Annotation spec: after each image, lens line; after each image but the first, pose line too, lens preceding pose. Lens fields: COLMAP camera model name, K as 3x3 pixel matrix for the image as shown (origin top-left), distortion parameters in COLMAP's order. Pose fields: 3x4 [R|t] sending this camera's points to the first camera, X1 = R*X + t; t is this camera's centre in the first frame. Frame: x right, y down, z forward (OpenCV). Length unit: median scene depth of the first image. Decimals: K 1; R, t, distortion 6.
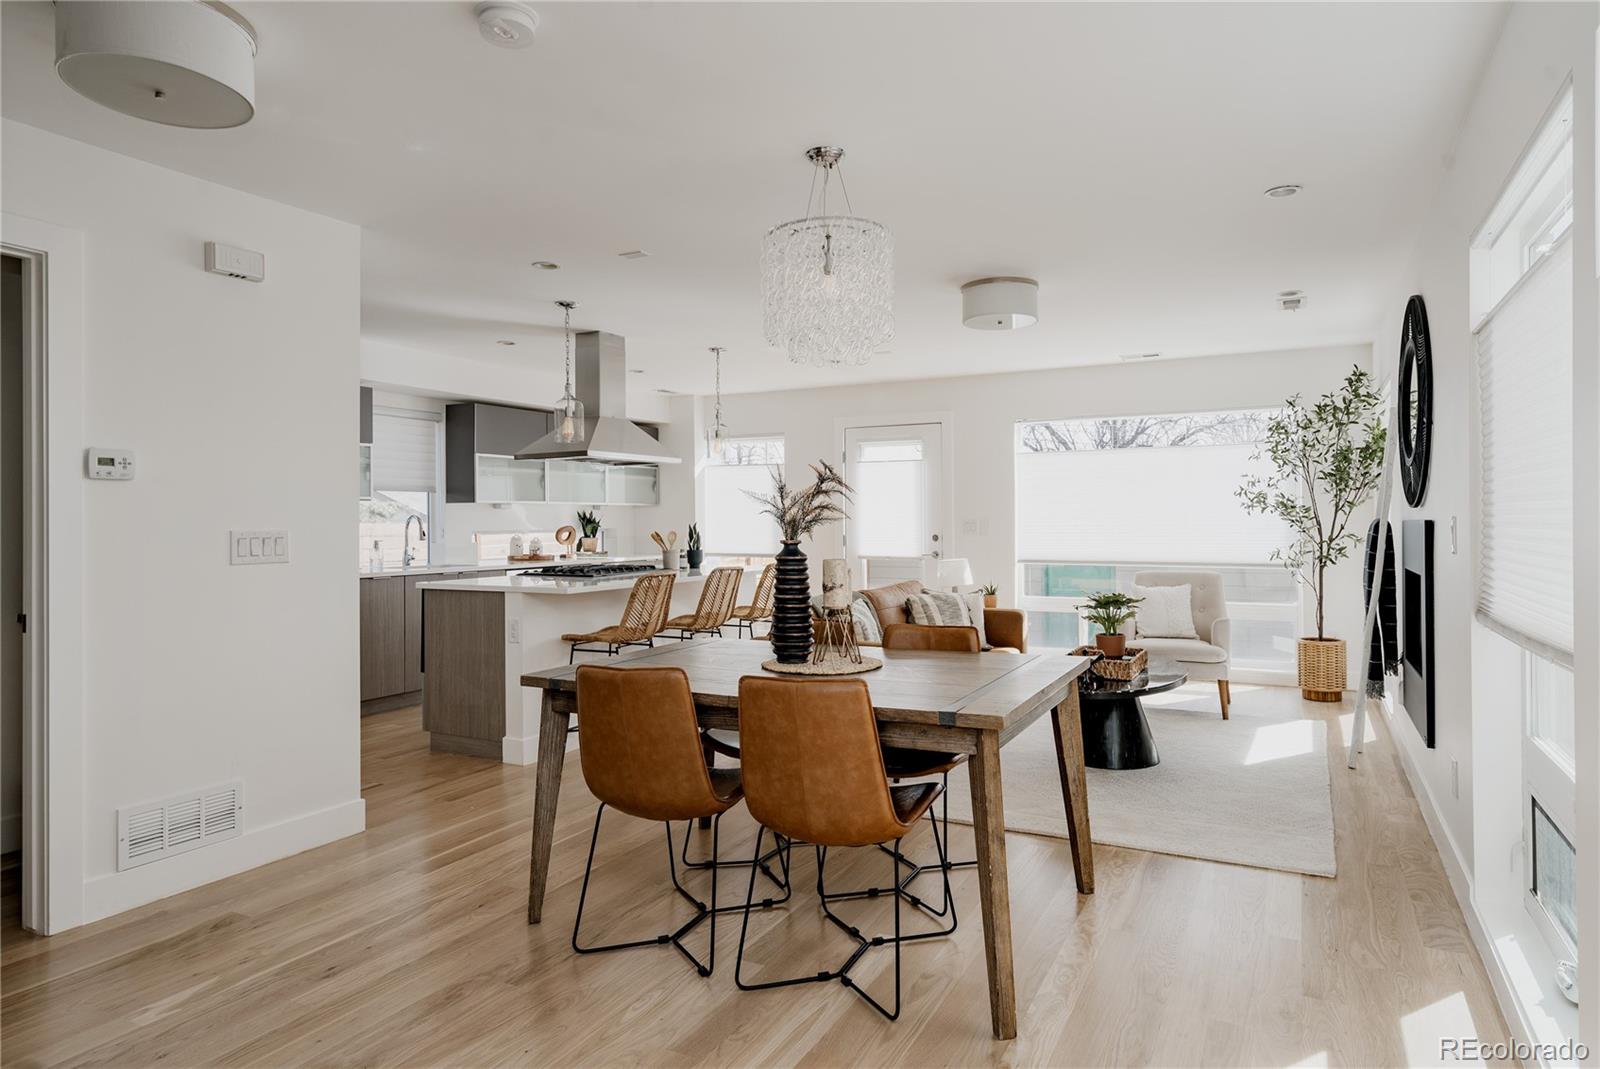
lens RADIAL K [[960.9, 0, 831.9], [0, 960.9, 514.0], [0, 0, 1]] dist [-0.000572, -0.001167]
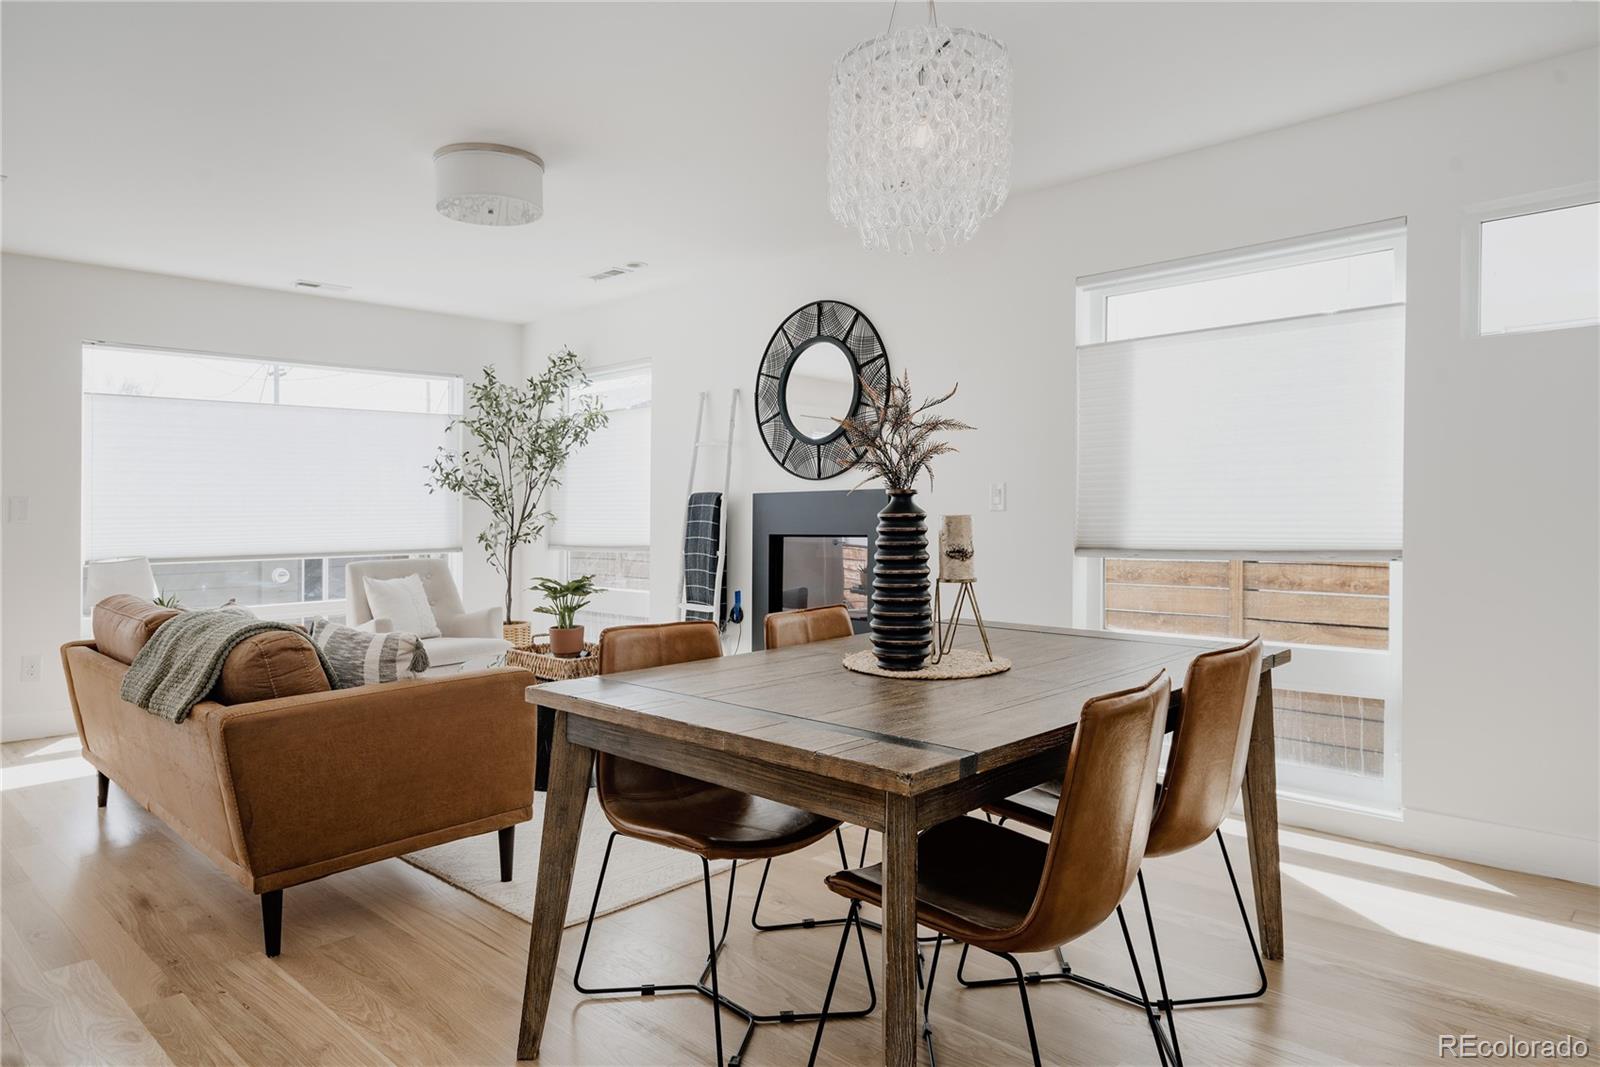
lens RADIAL K [[996.9, 0, 816.1], [0, 996.9, 521.6], [0, 0, 1]] dist [0.006905, 0.006999]
pose [[0.282043, -0.009667, 0.959353, -0.359580], [0.004876, 0.999951, 0.008643, 0.021410], [-0.959389, 0.002240, 0.282077, 0.419512]]
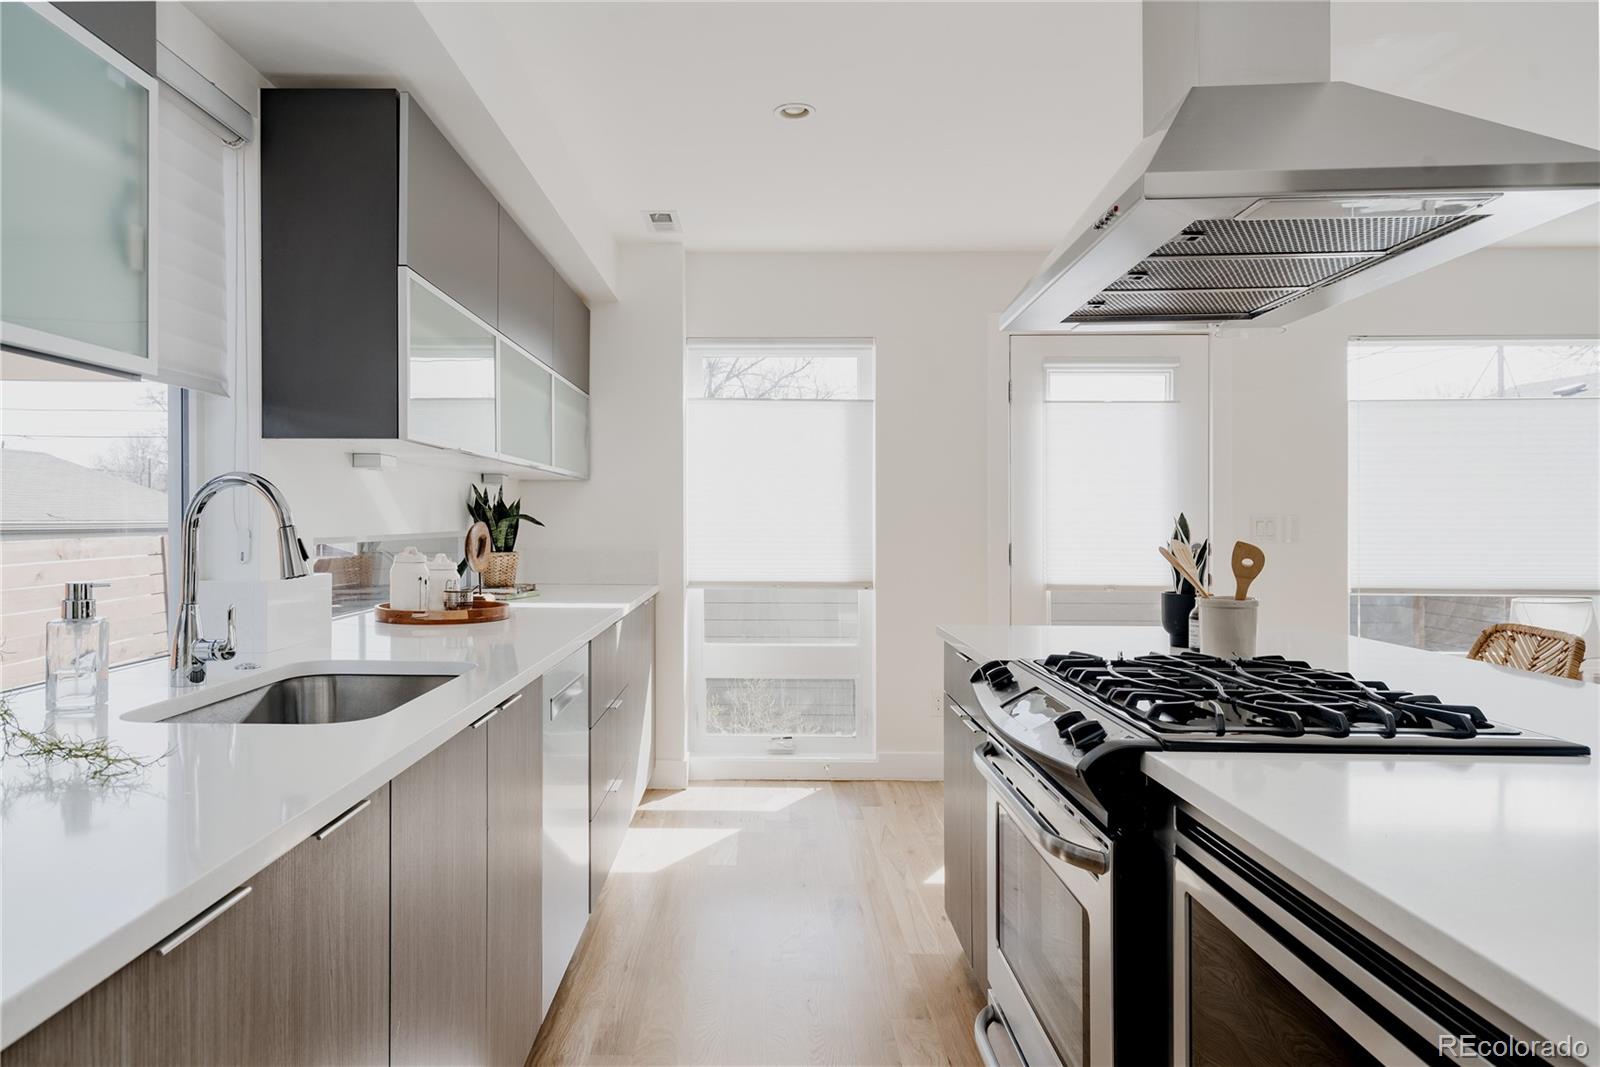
lens RADIAL K [[996.9, 0, 760.9], [0, 996.9, 515.8], [0, 0, 1]] dist [0.006905, 0.006999]
pose [[0.884939, 0.011369, 0.465568, -0.461362], [-0.012845, 0.999917, -0.000002, 0.010629], [-0.465530, -0.005979, 0.885012, 0.761097]]
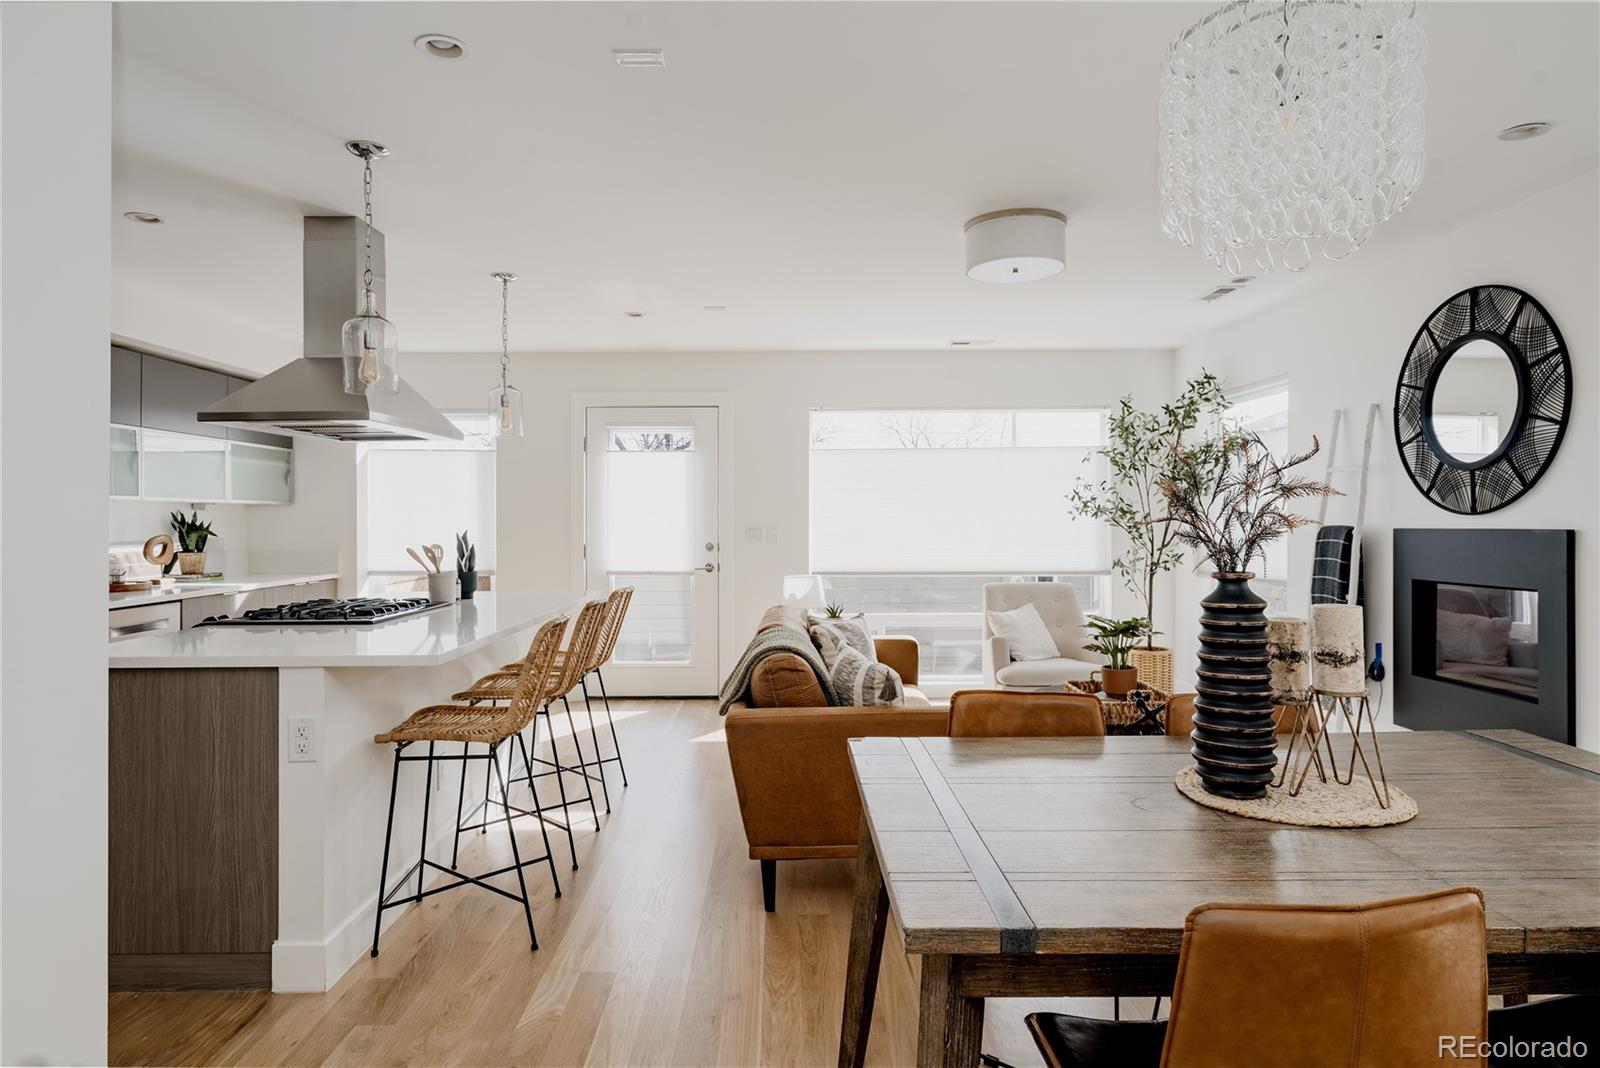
lens RADIAL K [[960.9, 0, 796.9], [0, 960.9, 518.1], [0, 0, 1]] dist [-0.000572, -0.001167]
pose [[0.885431, 0.002310, 0.464765, -0.253102], [-0.003589, 0.999992, 0.001868, -0.002013], [-0.464757, -0.003322, 0.885432, 0.306138]]
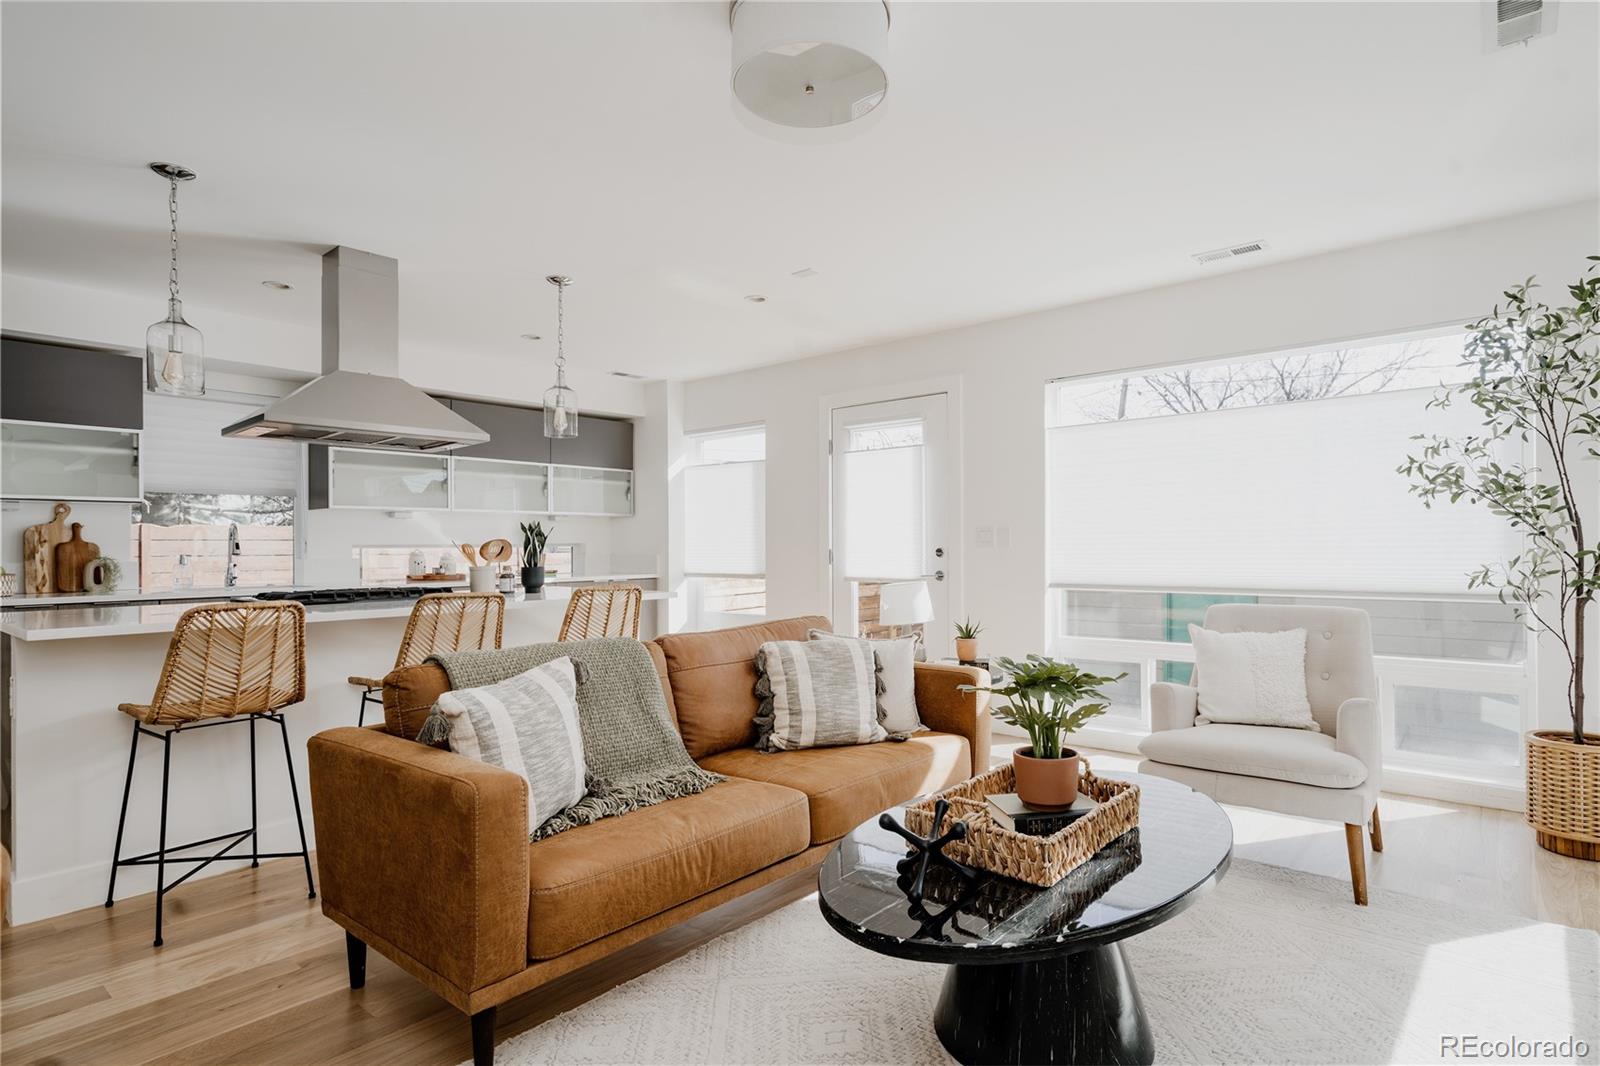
lens RADIAL K [[852.7, 0, 827.4], [0, 852.7, 552.2], [0, 0, 1]] dist [0.007417, 0.000443]
pose [[0.973863, -0.002749, -0.227120, 0.211919], [0.005769, 0.999904, 0.012635, 0.019689], [0.227063, -0.013615, 0.973785, 0.443505]]
